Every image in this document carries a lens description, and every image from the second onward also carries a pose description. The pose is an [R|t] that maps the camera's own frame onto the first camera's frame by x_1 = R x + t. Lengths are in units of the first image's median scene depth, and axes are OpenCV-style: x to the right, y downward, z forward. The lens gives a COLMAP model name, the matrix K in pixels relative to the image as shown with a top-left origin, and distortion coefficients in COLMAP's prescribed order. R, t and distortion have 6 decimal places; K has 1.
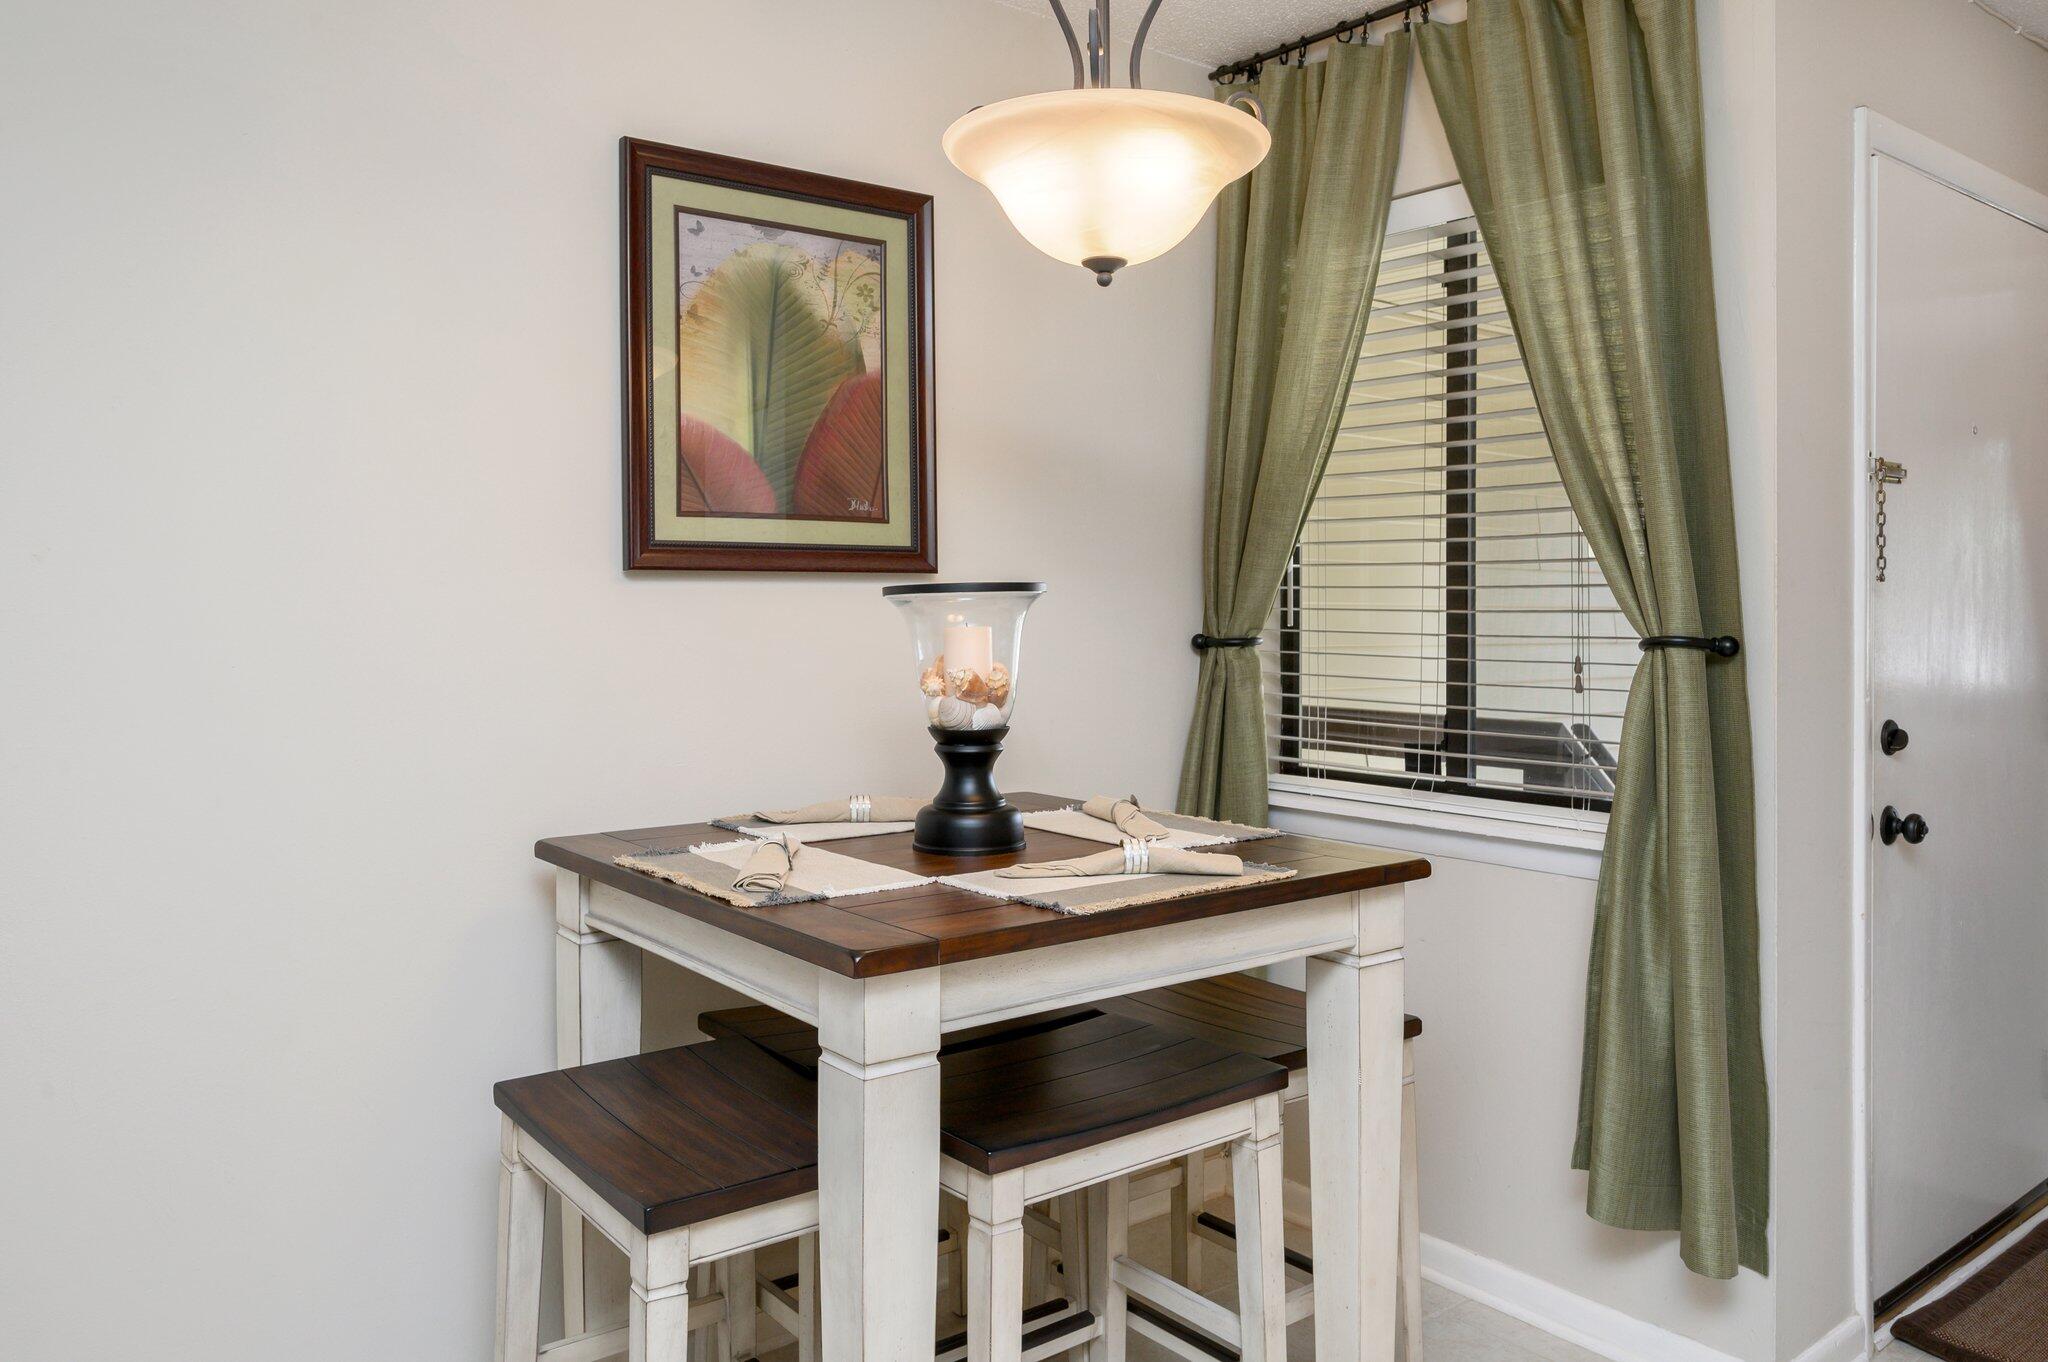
lens RADIAL K [[1464.6, 0, 1005.6], [0, 1464.6, 588.8], [0, 0, 1]] dist [-0.020082, 0.016138]
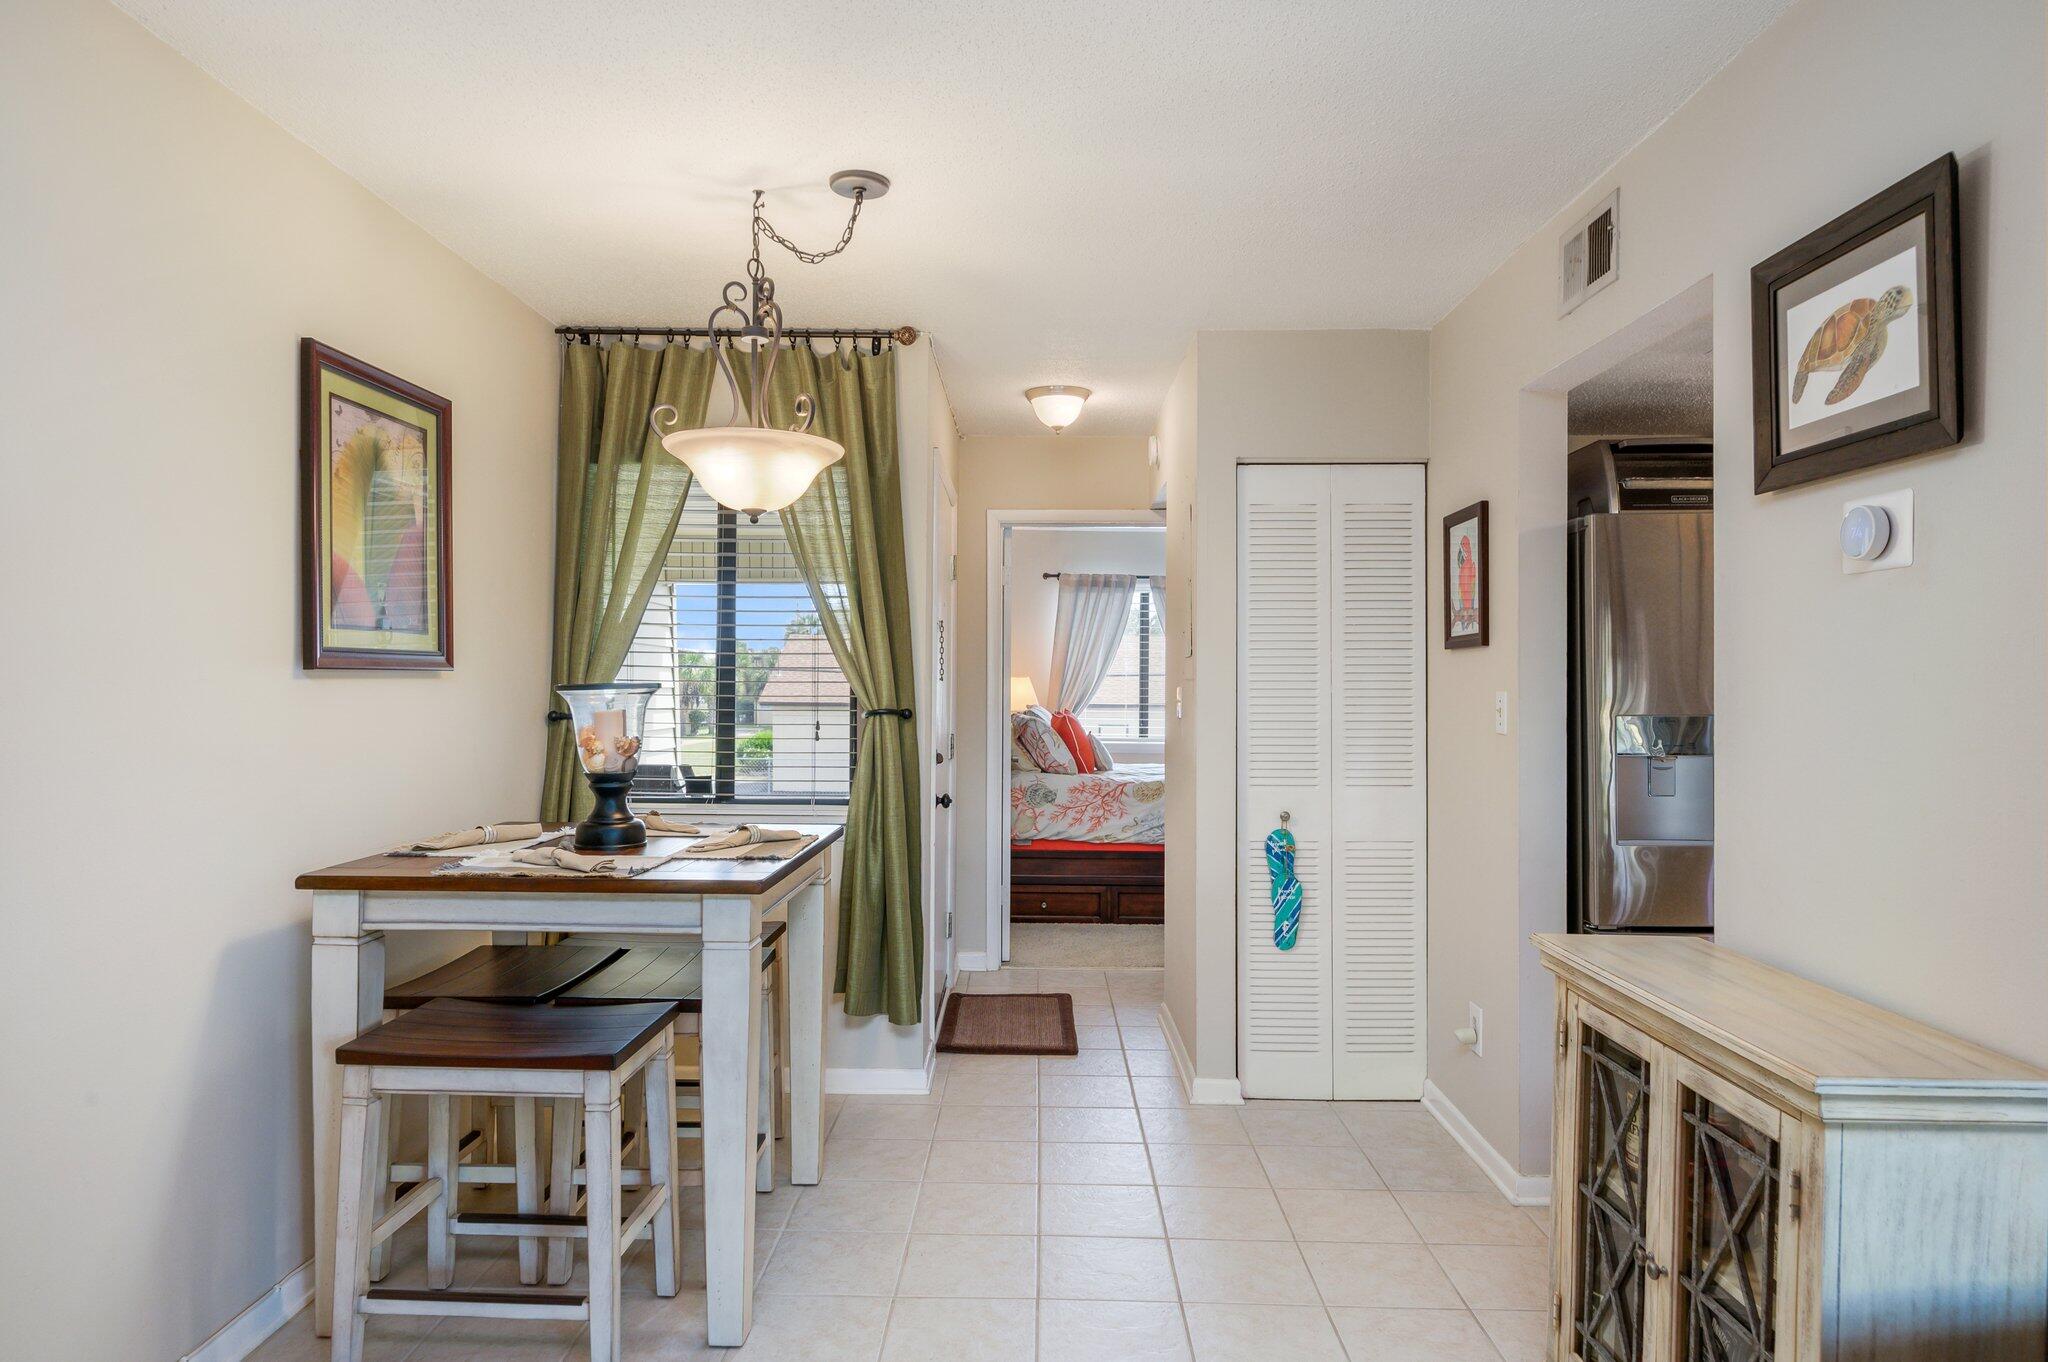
lens RADIAL K [[1236.1, 0, 1010.1], [0, 1236.1, 679.3], [0, 0, 1]] dist [-0.001517, -0.000208]
pose [[0.632209, 0.005399, 0.774779, -0.670762], [-0.011979, 0.999924, 0.002807, -0.013447], [-0.774706, -0.011056, 0.632225, -0.172622]]
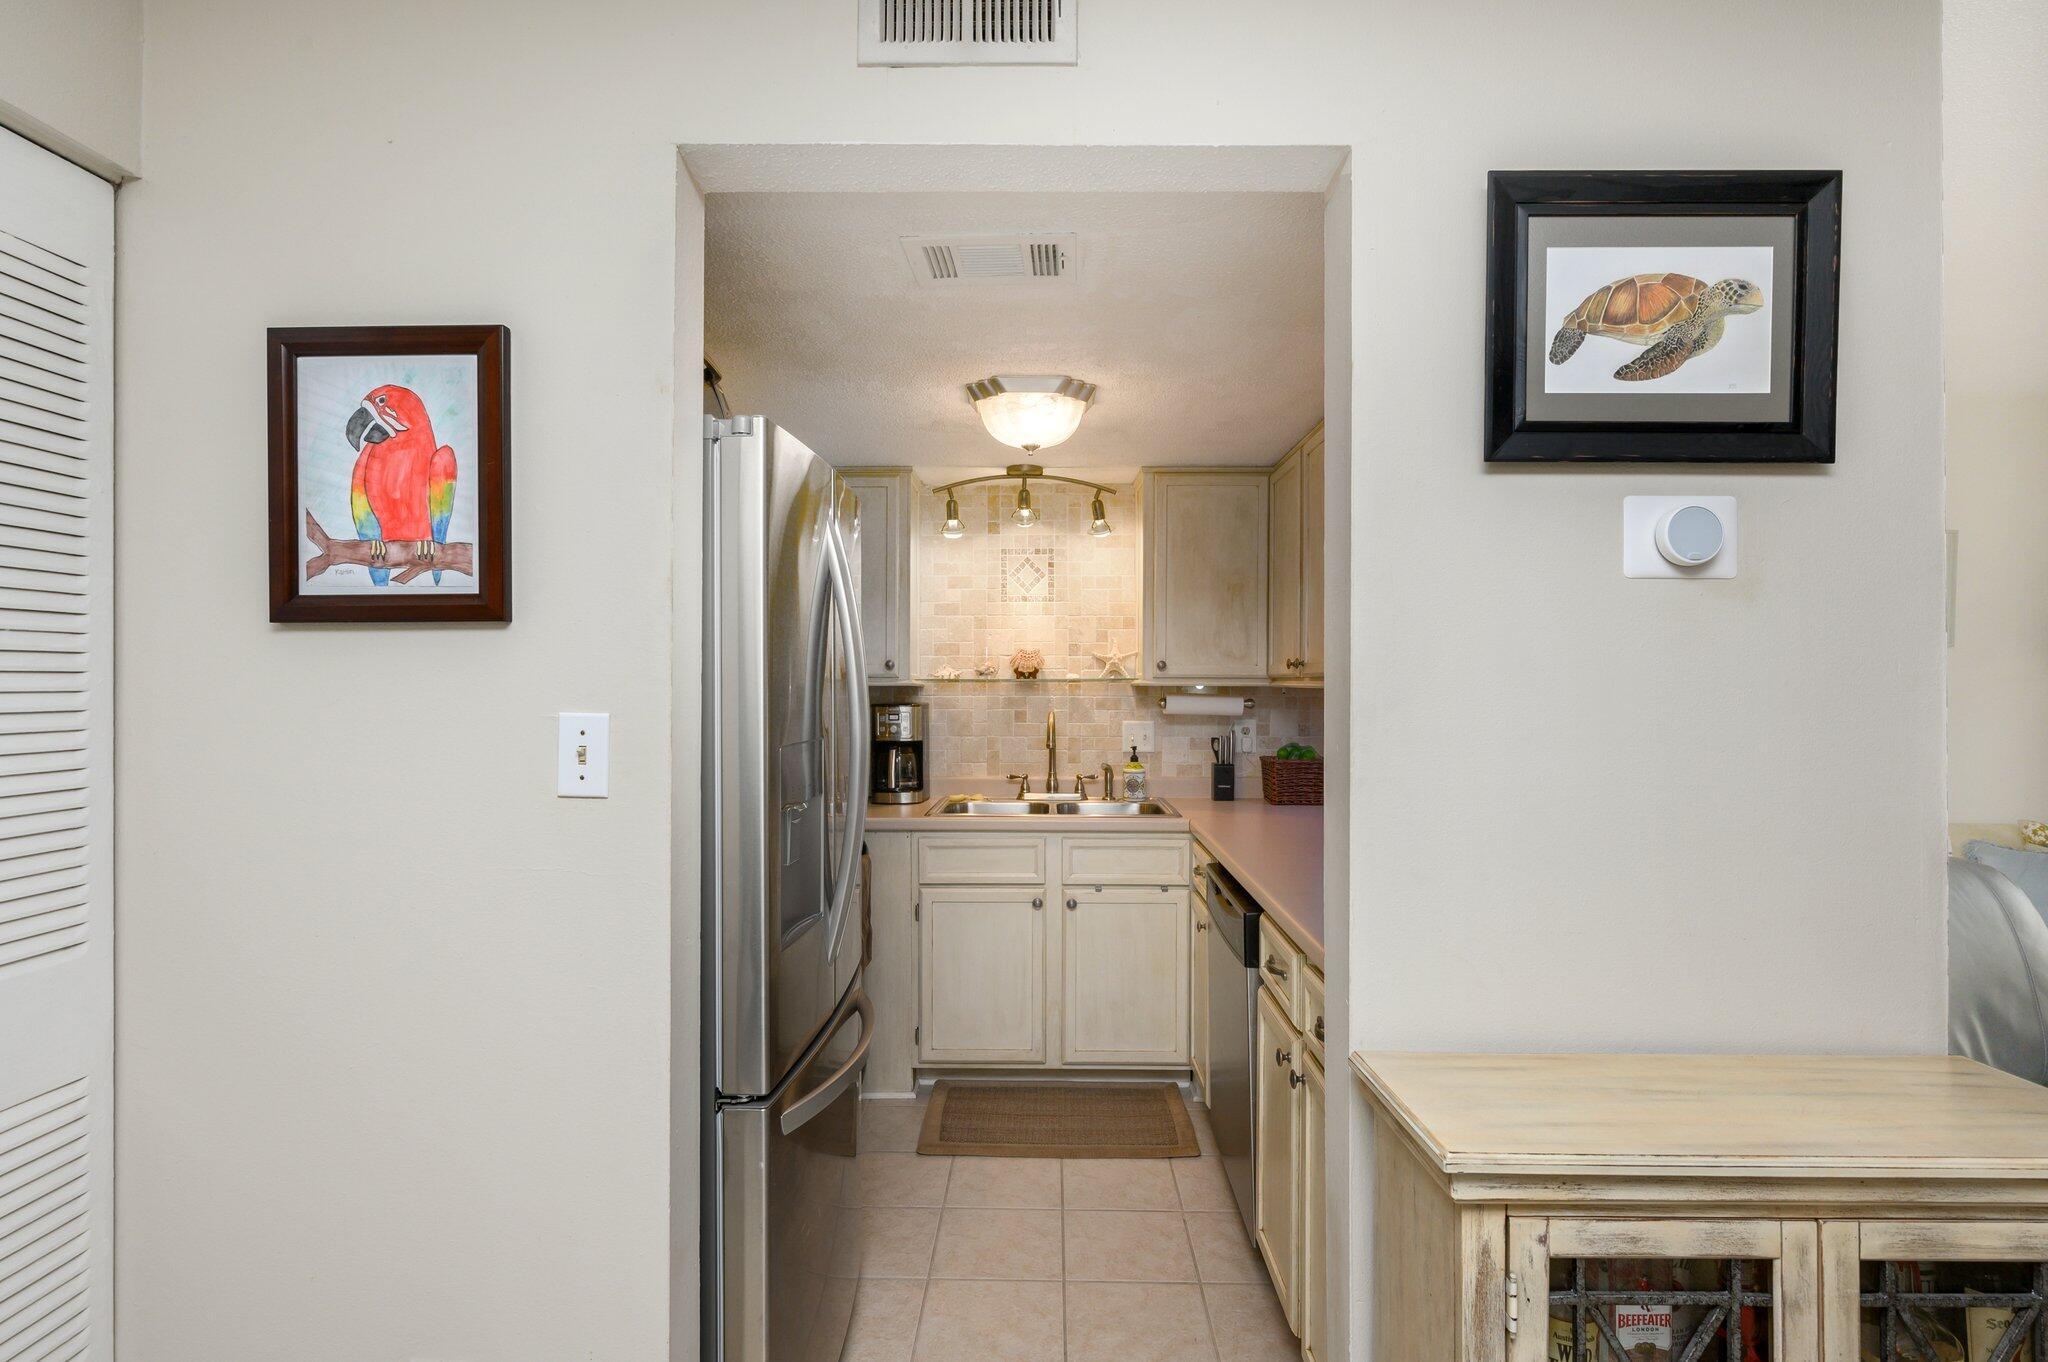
lens RADIAL K [[995.1, 0, 1013.6], [0, 995.1, 684.0], [0, 0, 1]] dist [0.003295, 0.003439]
pose [[-0.786716, -0.001702, 0.617312, 0.148885], [-0.008329, 0.999934, -0.007857, -0.016870], [-0.617258, -0.011323, -0.786679, 0.526420]]
